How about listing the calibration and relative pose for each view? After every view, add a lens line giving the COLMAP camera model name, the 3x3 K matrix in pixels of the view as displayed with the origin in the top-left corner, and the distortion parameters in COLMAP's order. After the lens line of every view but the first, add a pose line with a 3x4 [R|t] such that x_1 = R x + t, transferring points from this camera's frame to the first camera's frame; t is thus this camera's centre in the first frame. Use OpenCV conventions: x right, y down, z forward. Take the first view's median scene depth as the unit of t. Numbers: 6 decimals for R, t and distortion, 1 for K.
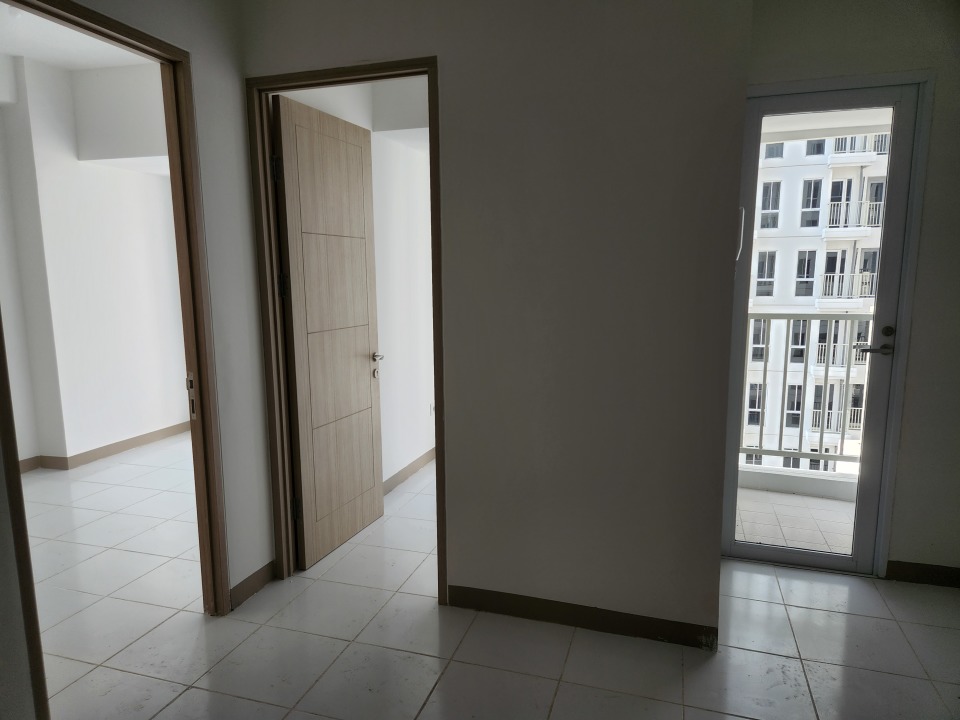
lens RADIAL K [[647.5, 0, 468.5], [0, 647.5, 374.3], [0, 0, 1]] dist [0.027569, -0.010499]
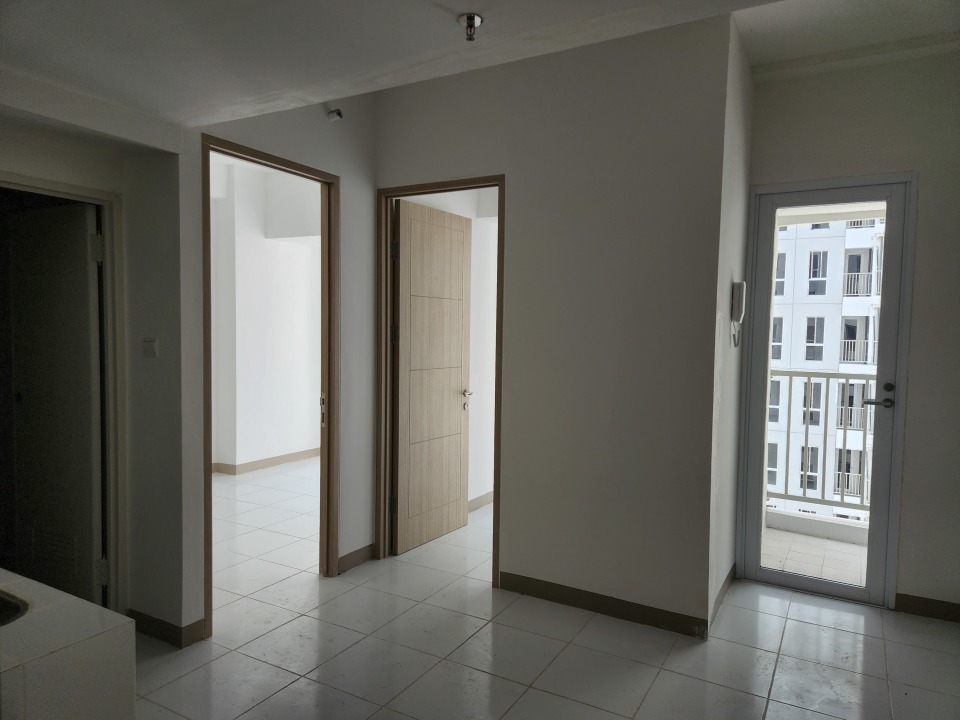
lens RADIAL K [[647.5, 0, 481.2], [0, 647.5, 361.7], [0, 0, 1]] dist [0.027569, -0.010499]
pose [[0.979448, 0.035192, -0.198602, 0.160074], [-0.056459, 0.993134, -0.102456, 0.047829], [0.193633, 0.111563, 0.974710, -0.269079]]
